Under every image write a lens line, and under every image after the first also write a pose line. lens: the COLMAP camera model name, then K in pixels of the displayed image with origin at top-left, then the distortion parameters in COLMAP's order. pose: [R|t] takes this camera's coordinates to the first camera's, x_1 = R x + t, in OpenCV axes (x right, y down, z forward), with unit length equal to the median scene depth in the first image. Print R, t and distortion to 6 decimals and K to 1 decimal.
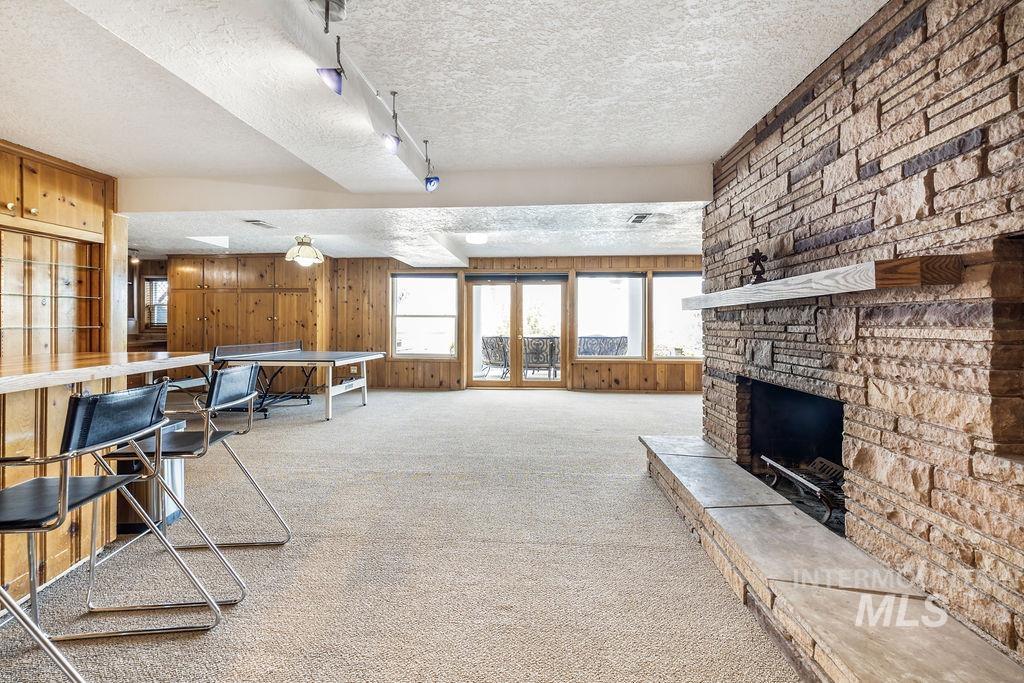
lens RADIAL K [[465.2, 0, 516.3], [0, 465.2, 333.7], [0, 0, 1]] dist [-0.001363, 0.000699]
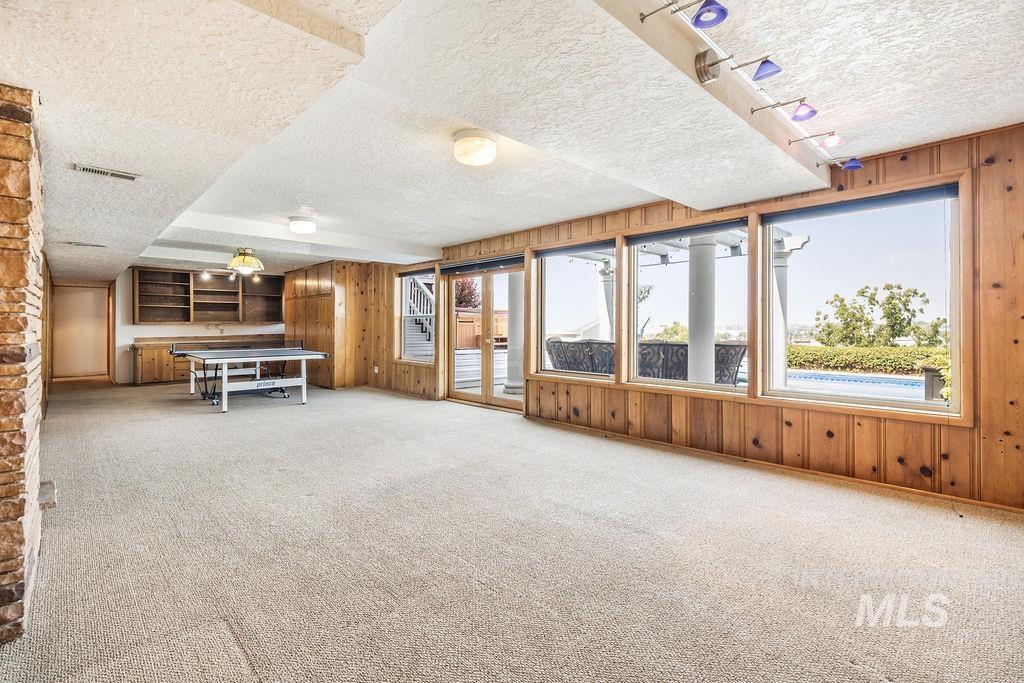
lens RADIAL K [[465.2, 0, 516.3], [0, 465.2, 333.7], [0, 0, 1]] dist [-0.001363, 0.000699]
pose [[0.734836, 0.010213, -0.678168, 1.023772], [-0.010790, 0.999936, 0.003366, -0.013919], [0.678159, 0.004844, 0.734899, 0.798174]]
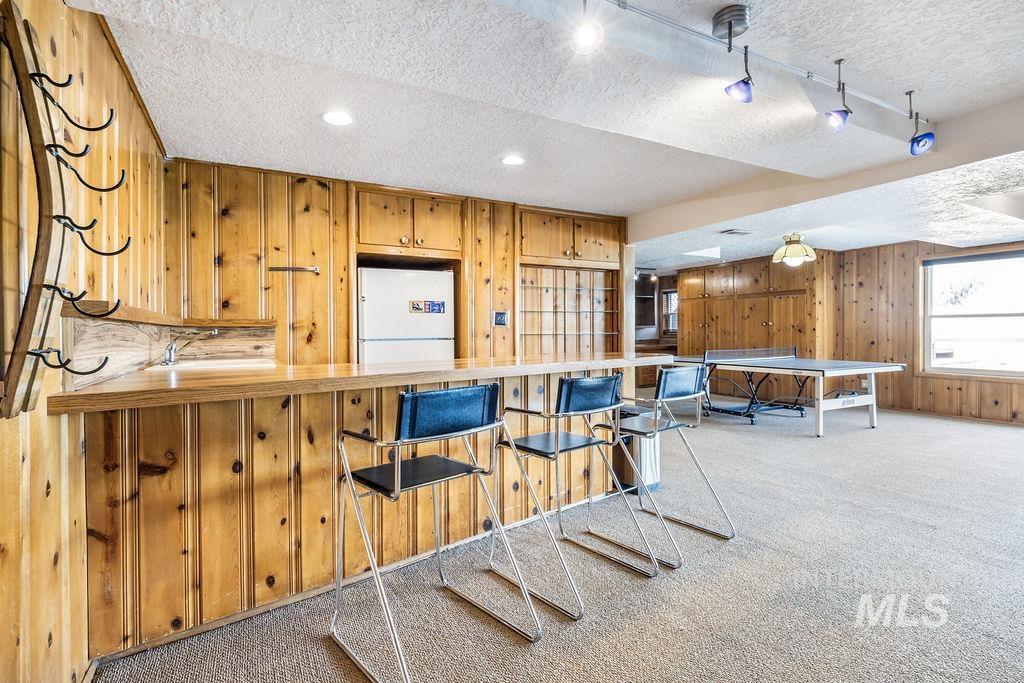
lens RADIAL K [[506.9, 0, 508.9], [0, 506.9, 348.2], [0, 0, 1]] dist [0.001260, -0.000122]
pose [[0.520830, 0.020952, -0.853404, 0.140640], [-0.006644, 0.999768, 0.020491, 0.000679], [0.853635, -0.005003, 0.520848, -0.011118]]
